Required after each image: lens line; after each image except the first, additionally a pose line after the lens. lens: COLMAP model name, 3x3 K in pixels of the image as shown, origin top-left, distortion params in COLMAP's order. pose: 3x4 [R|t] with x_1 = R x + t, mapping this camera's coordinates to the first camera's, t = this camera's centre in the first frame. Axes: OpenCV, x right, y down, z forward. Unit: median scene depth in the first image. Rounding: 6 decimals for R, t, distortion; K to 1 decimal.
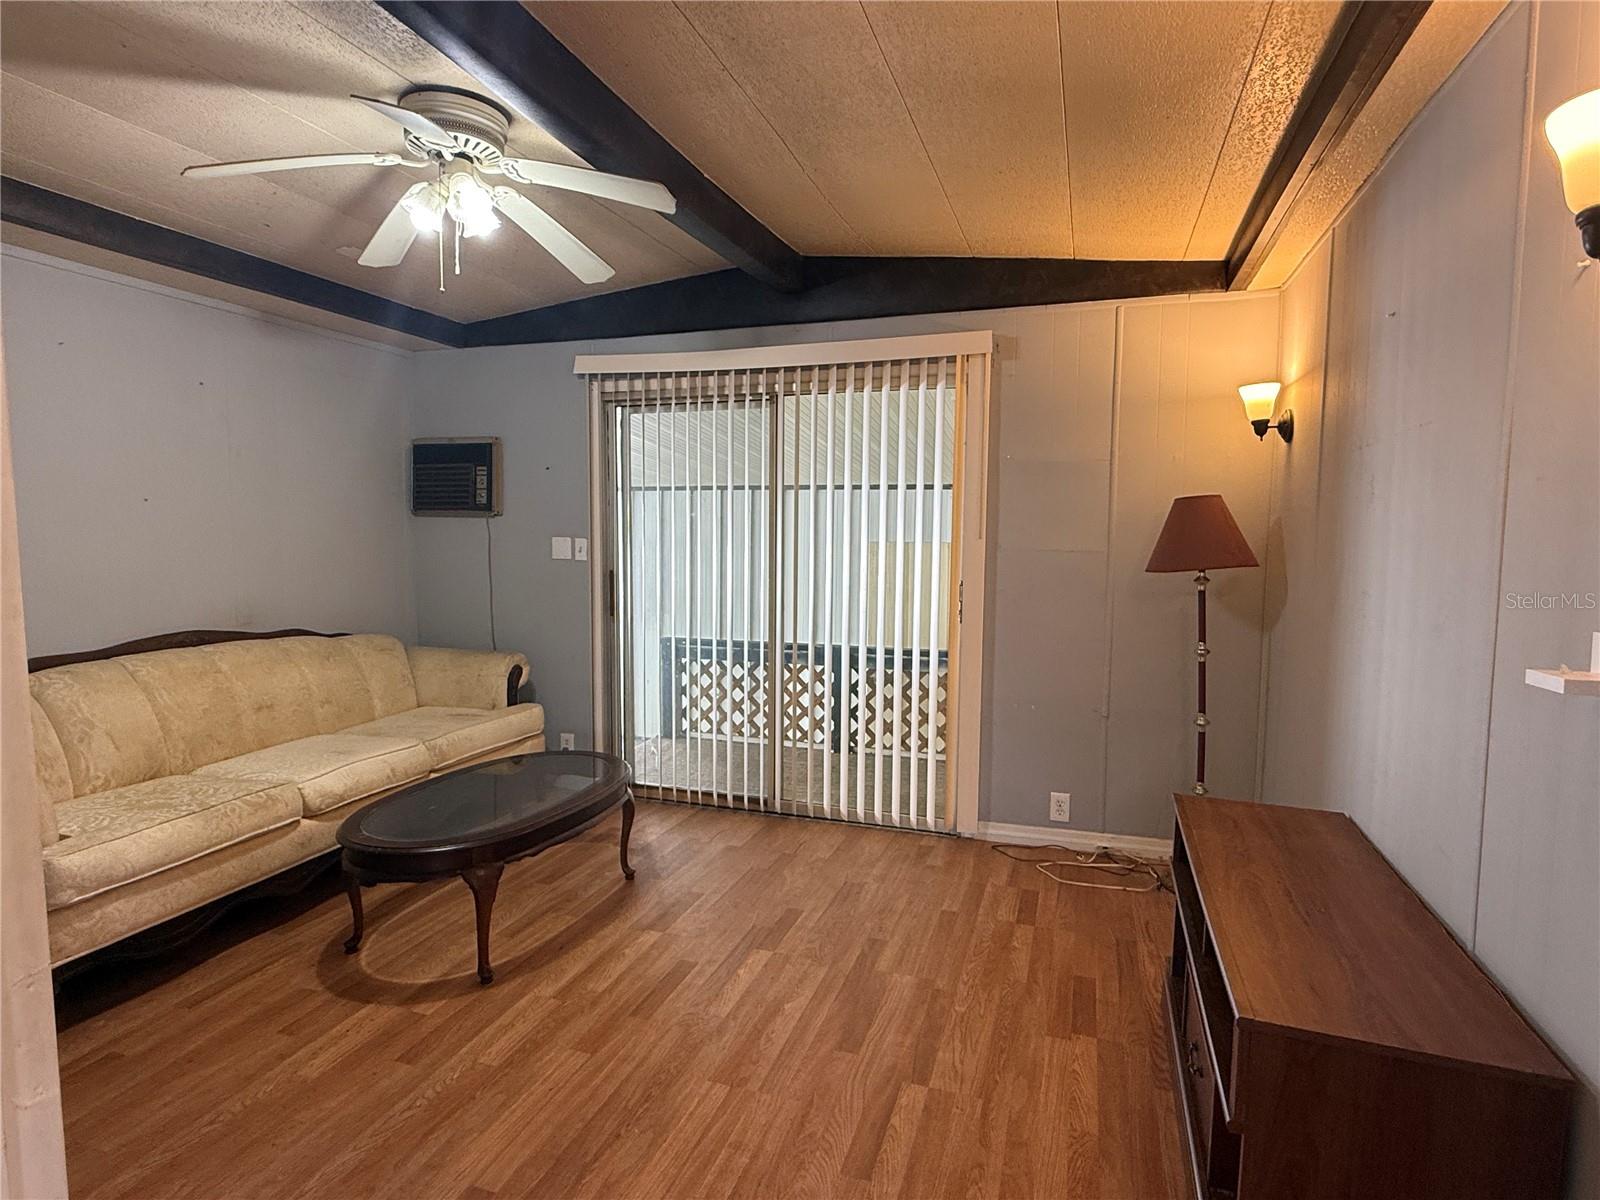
lens RADIAL K [[863.3, 0, 802.9], [0, 863.3, 596.1], [0, 0, 1]] dist [-0.002277, 0.001238]
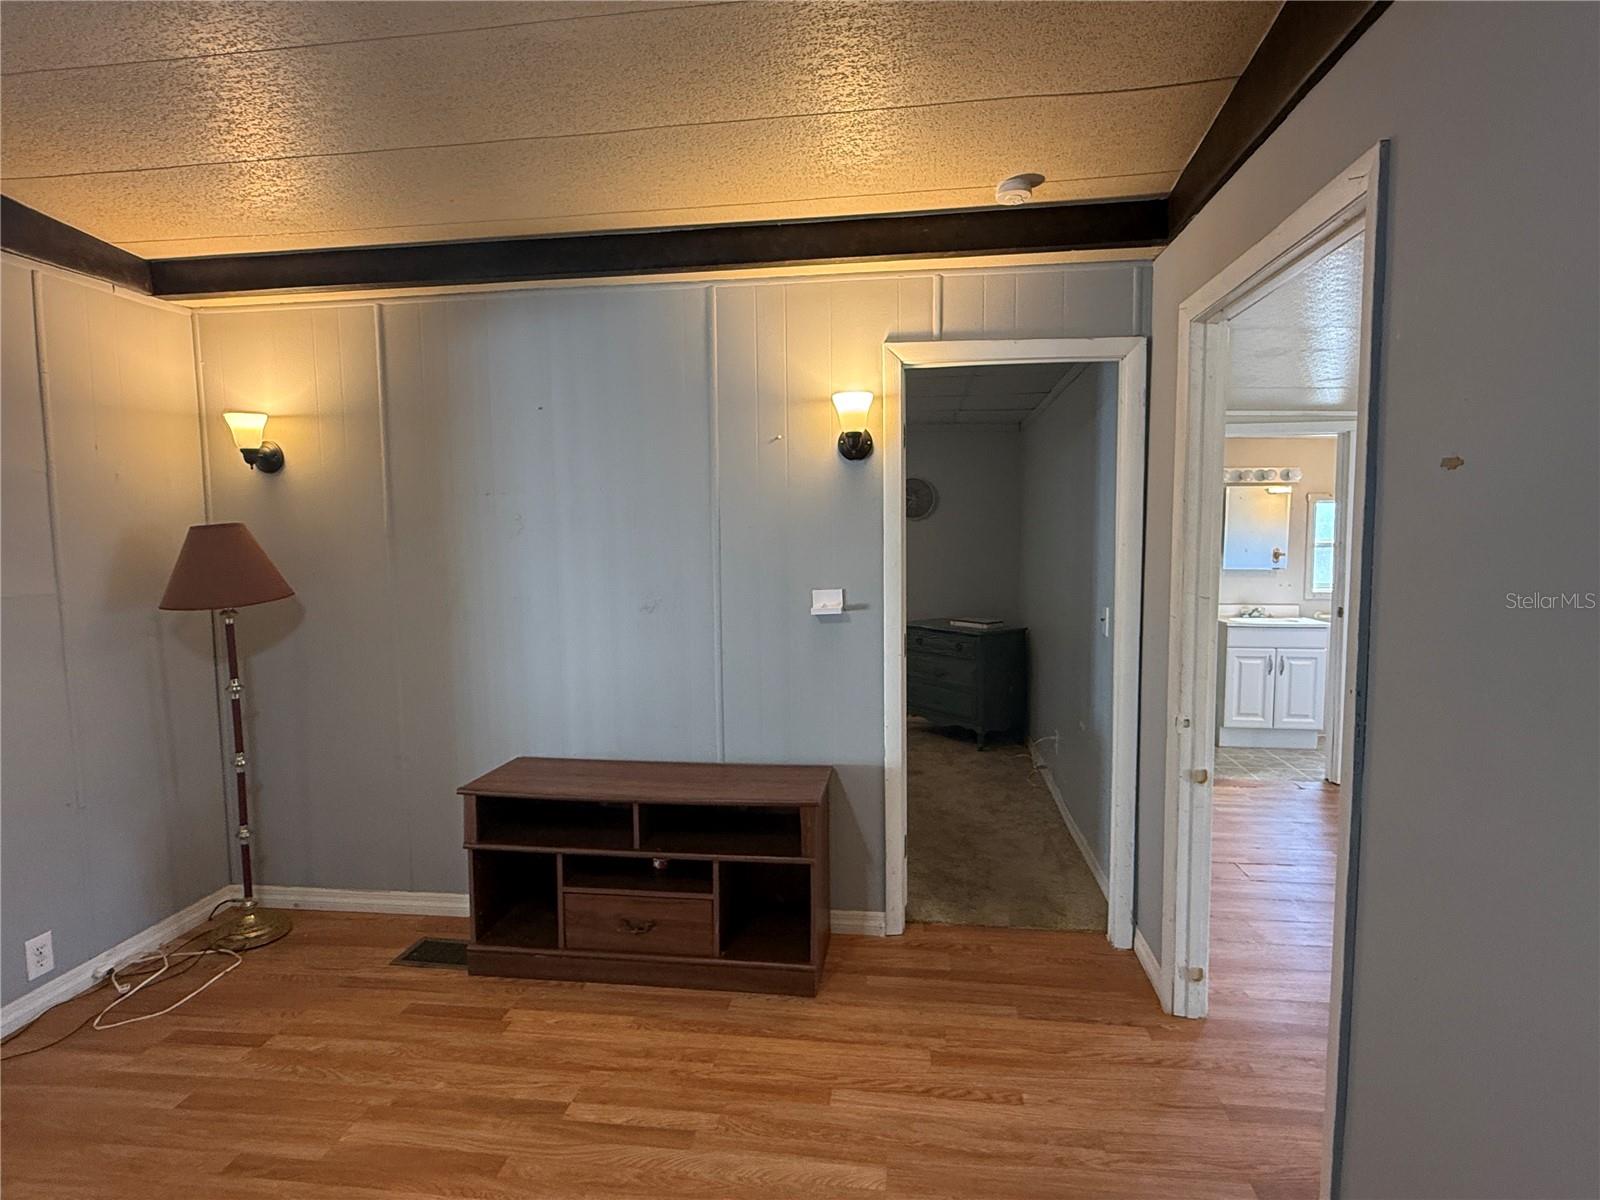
lens RADIAL K [[863.3, 0, 796.3], [0, 863.3, 594.8], [0, 0, 1]] dist [-0.002277, 0.001238]
pose [[-0.188311, -0.079372, 0.978897, -0.641649], [0.092170, 0.990901, 0.098077, -0.082268], [-0.977775, 0.108694, -0.179282, 0.630442]]
